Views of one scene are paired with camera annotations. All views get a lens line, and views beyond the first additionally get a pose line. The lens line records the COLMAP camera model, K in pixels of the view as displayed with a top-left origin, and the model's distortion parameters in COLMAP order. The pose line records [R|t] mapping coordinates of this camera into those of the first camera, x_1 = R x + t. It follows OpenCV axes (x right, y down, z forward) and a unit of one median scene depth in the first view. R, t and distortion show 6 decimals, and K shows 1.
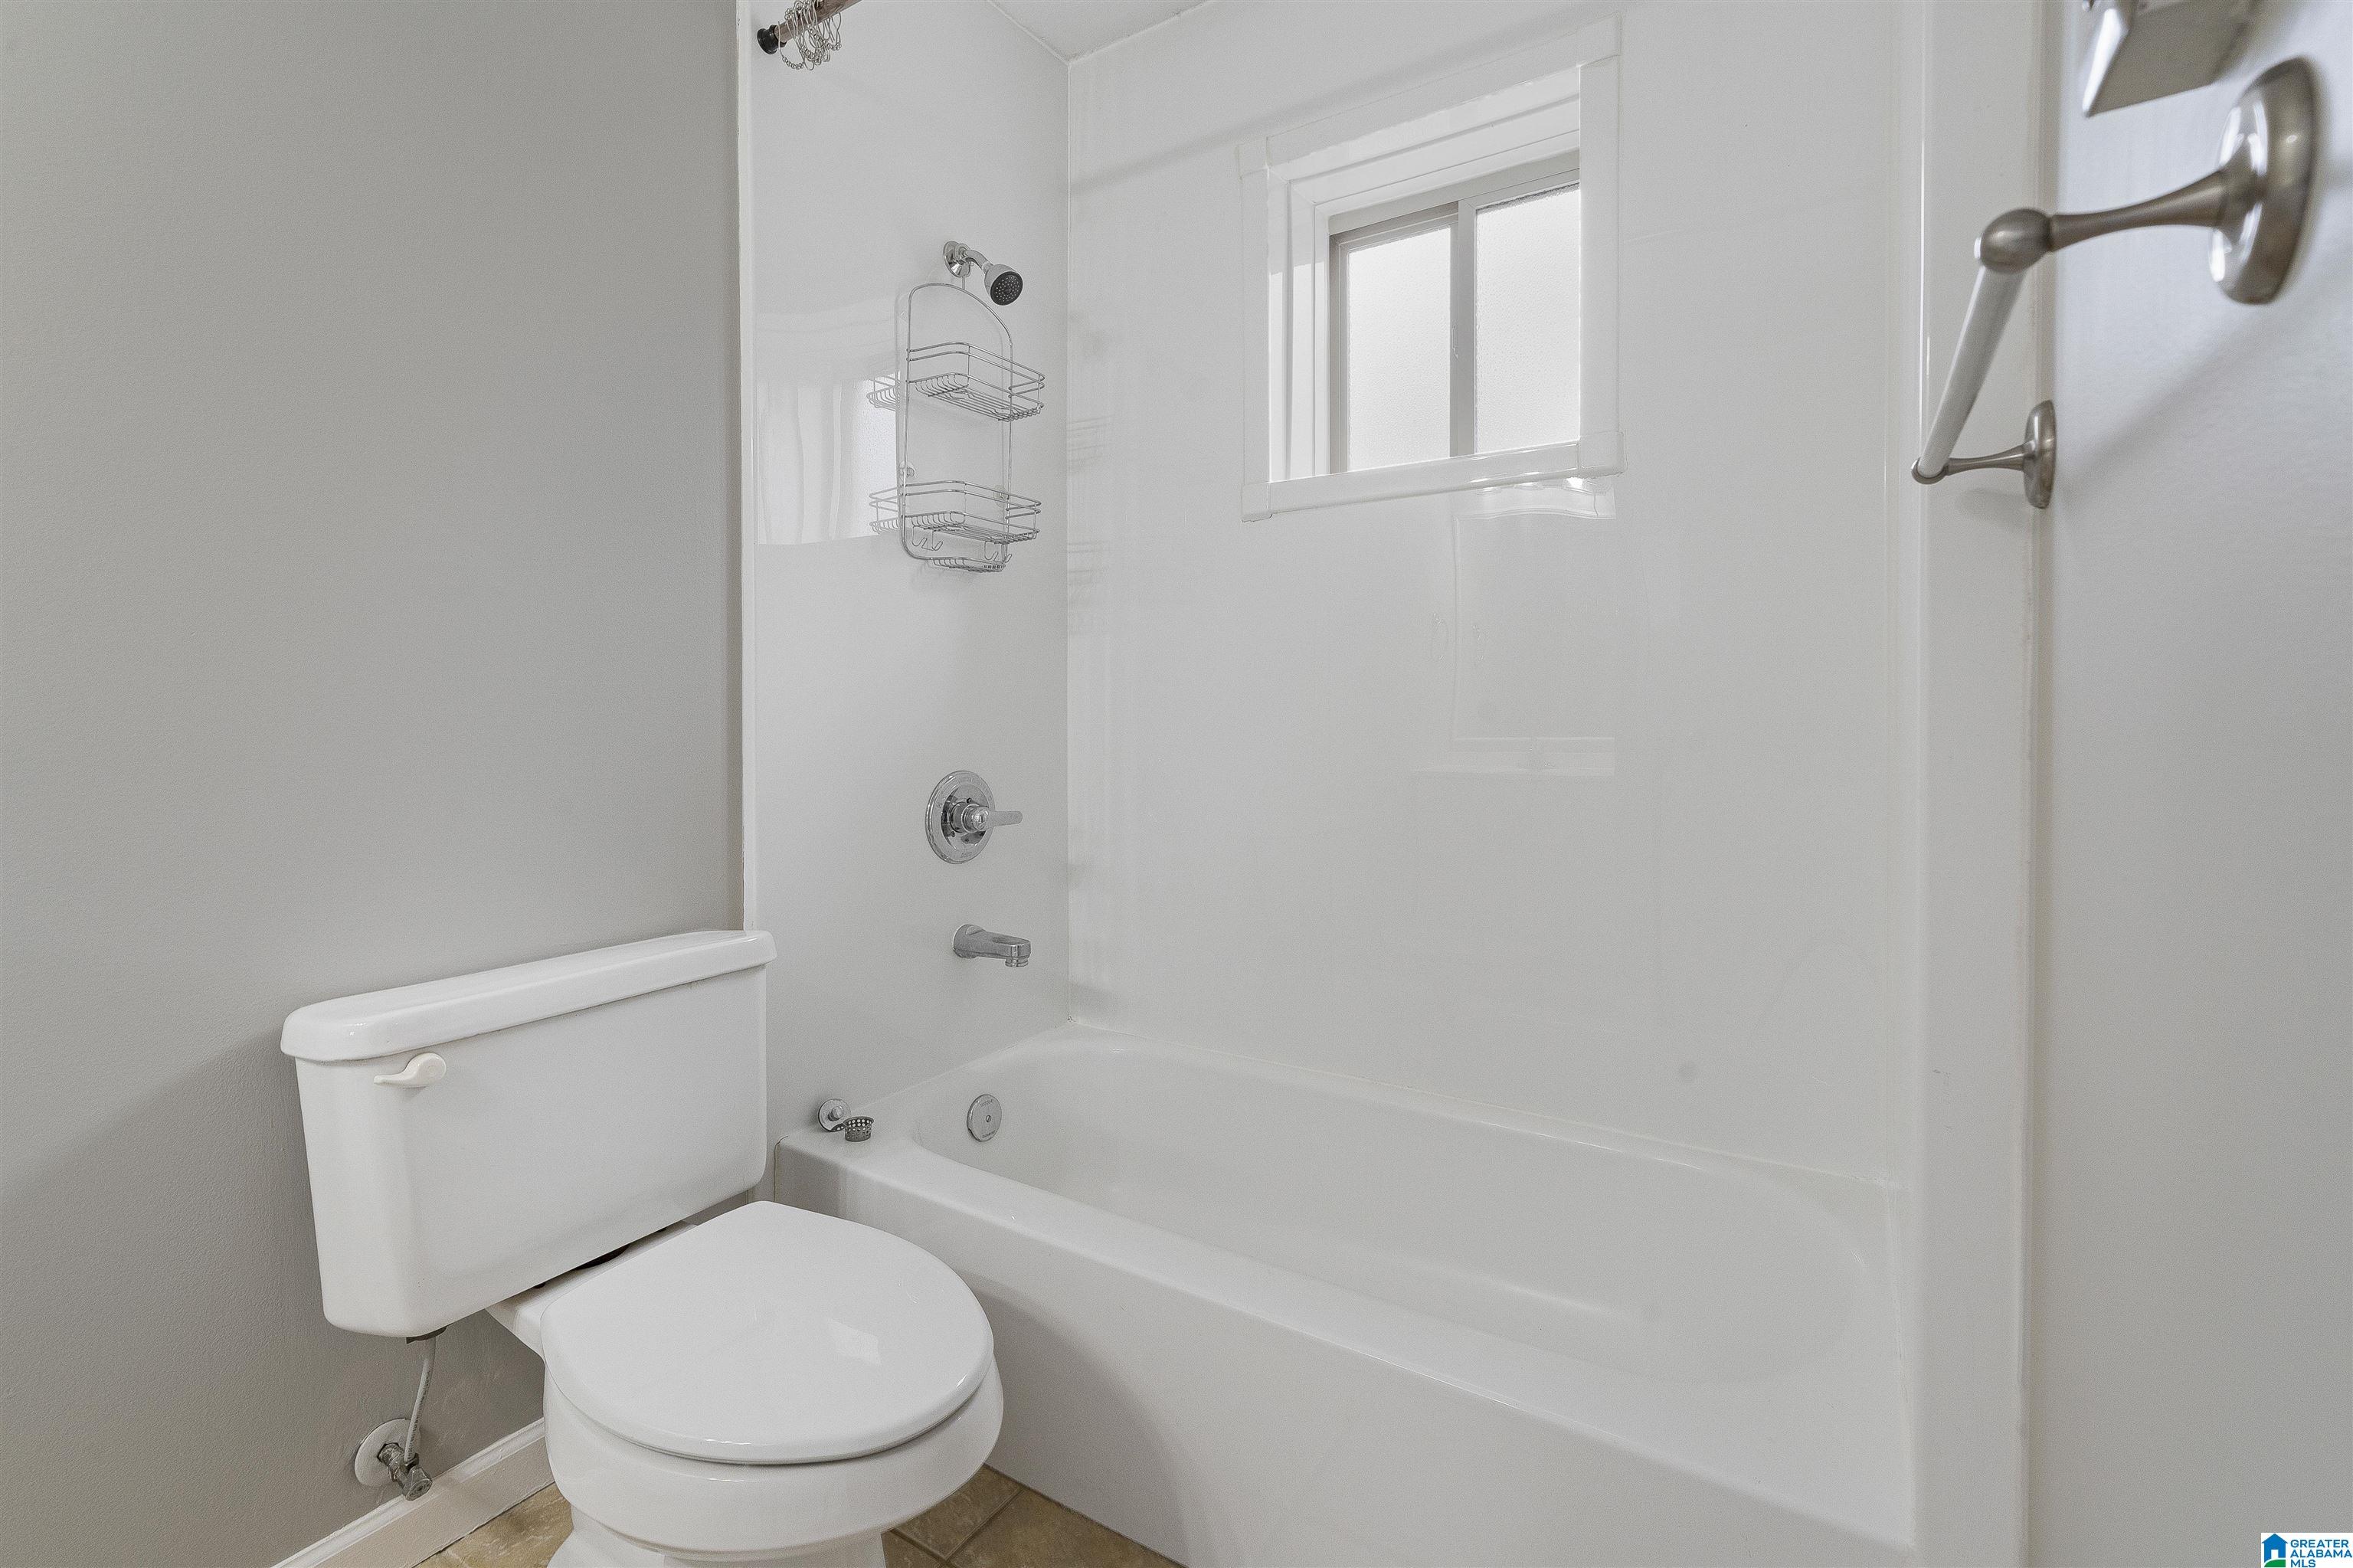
lens RADIAL K [[1024.1, 0, 1178.2], [0, 1024.1, 736.5], [0, 0, 1]] dist [0.000691, -0.000101]
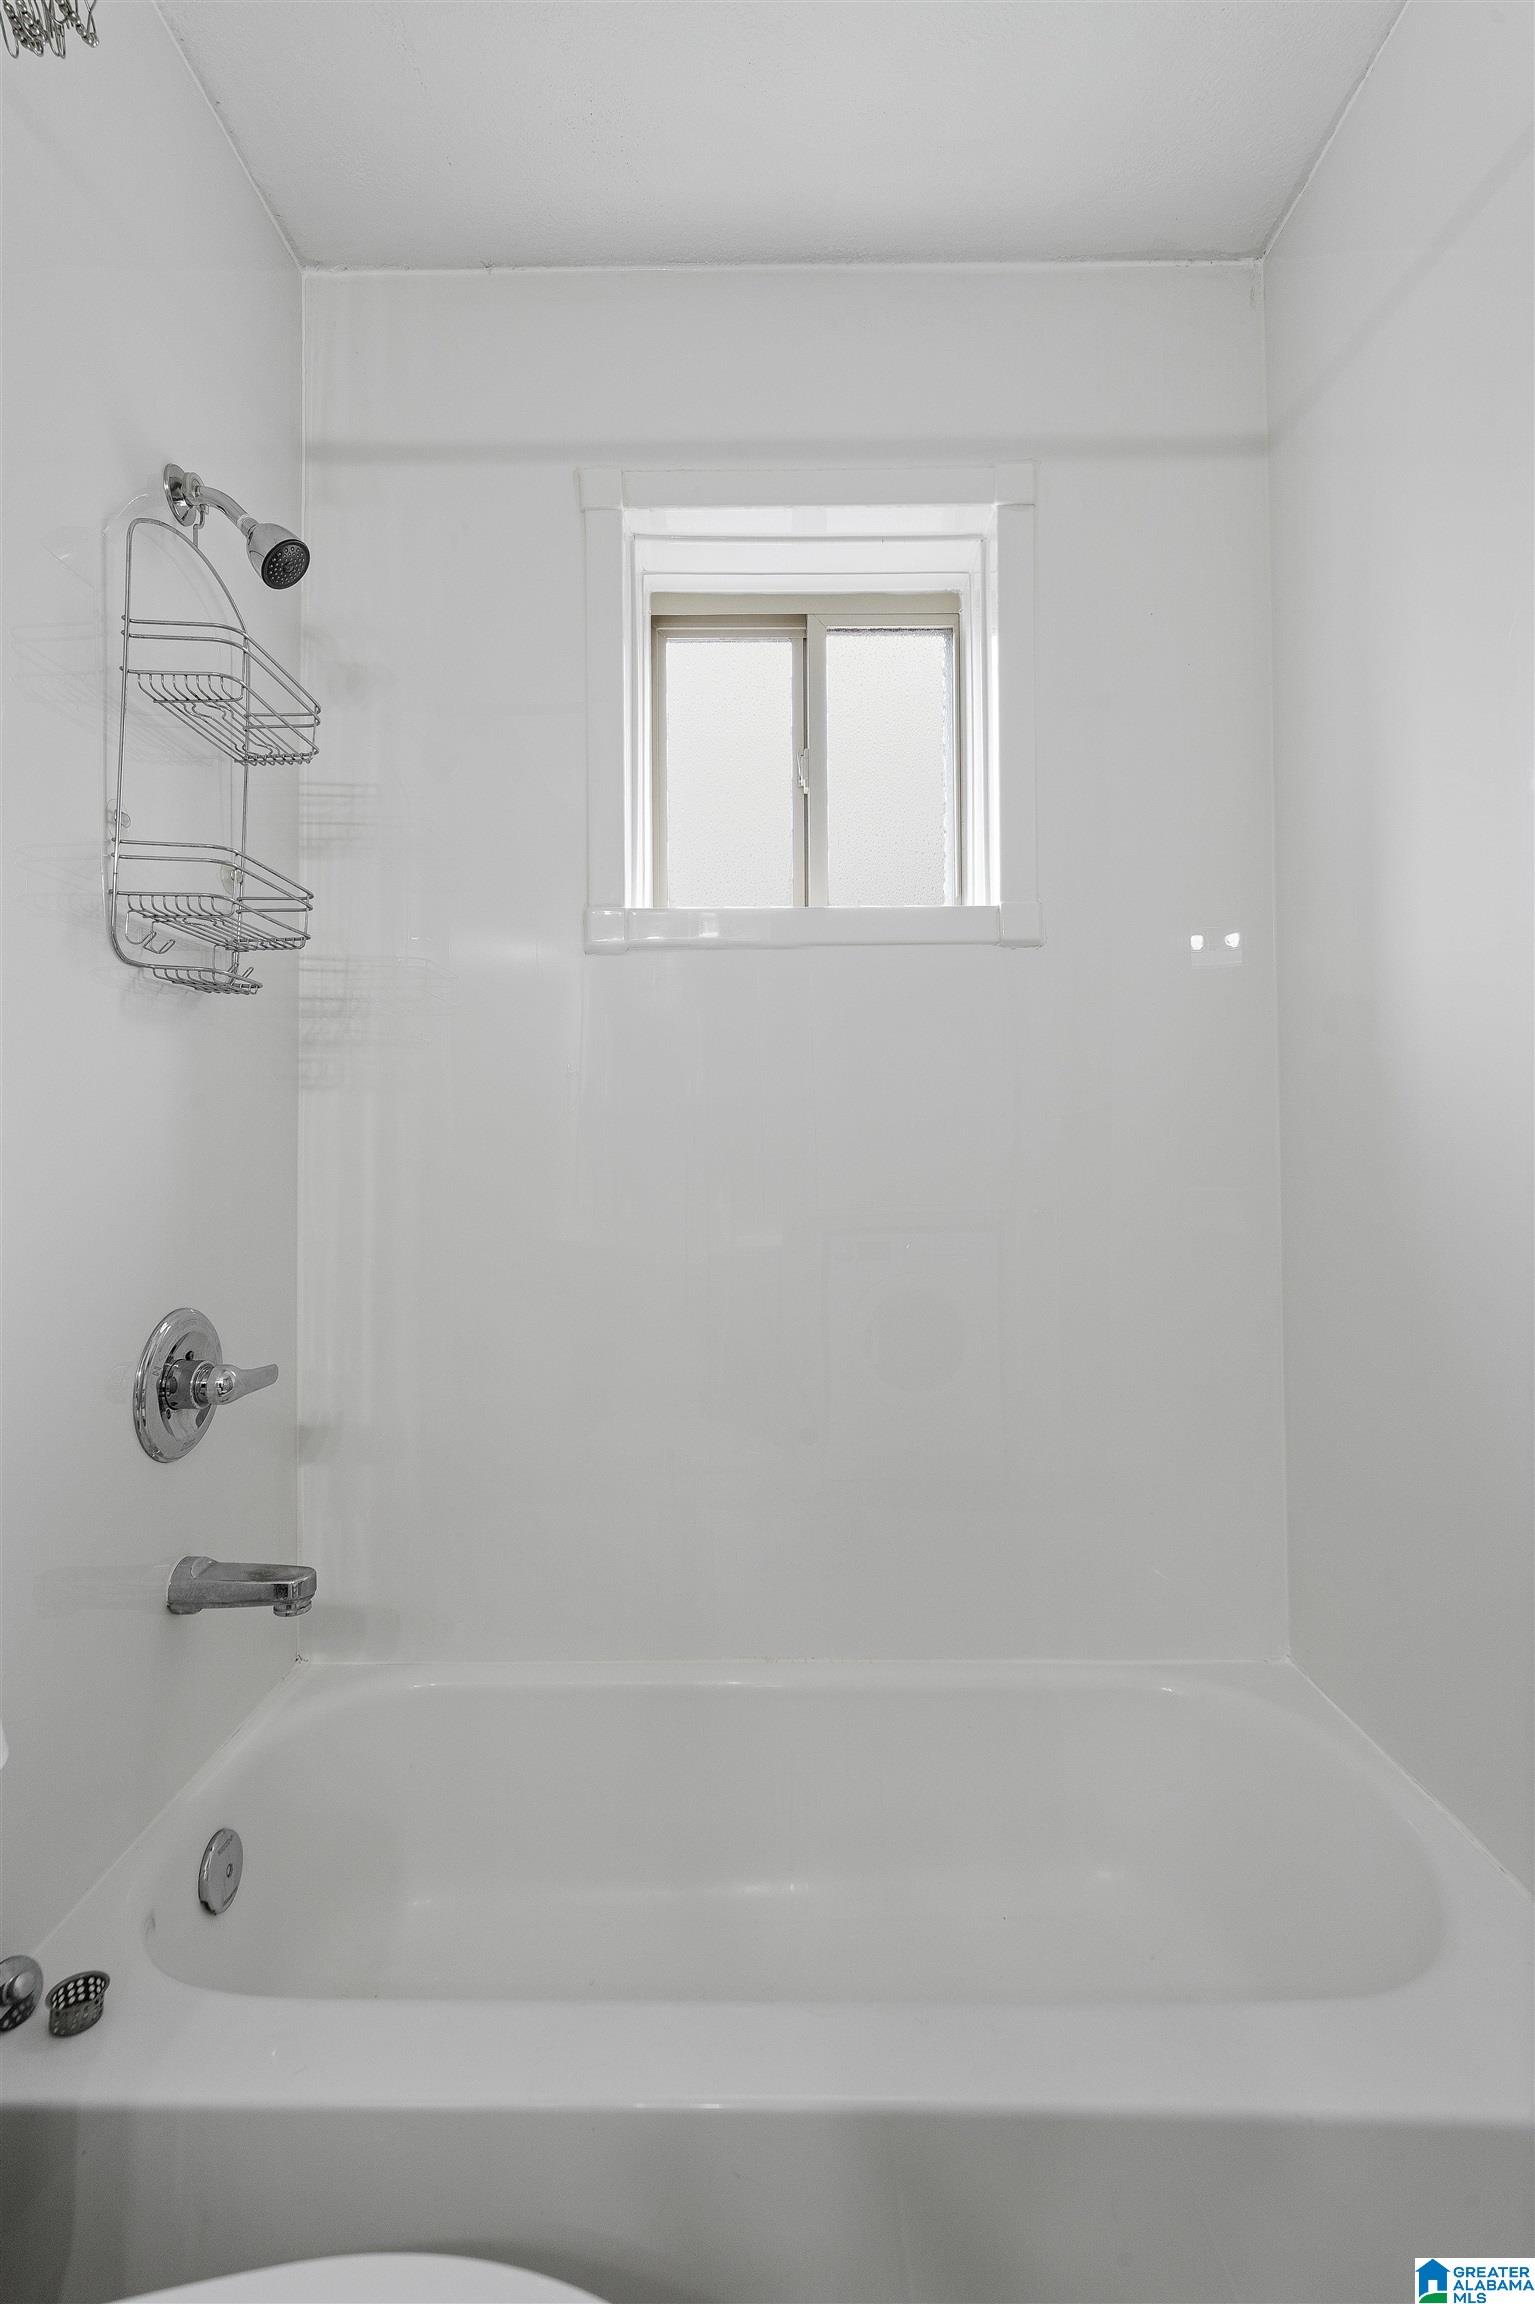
lens RADIAL K [[1099.5, 0, 771.2], [0, 1099.5, 1144.1], [0, 0, 1]] dist [0.010149, 0.000041]
pose [[0.847295, 0.005831, 0.531090, -0.263973], [0.013637, 0.999371, -0.032729, -0.039455], [-0.530947, 0.034973, 0.846683, 0.241447]]
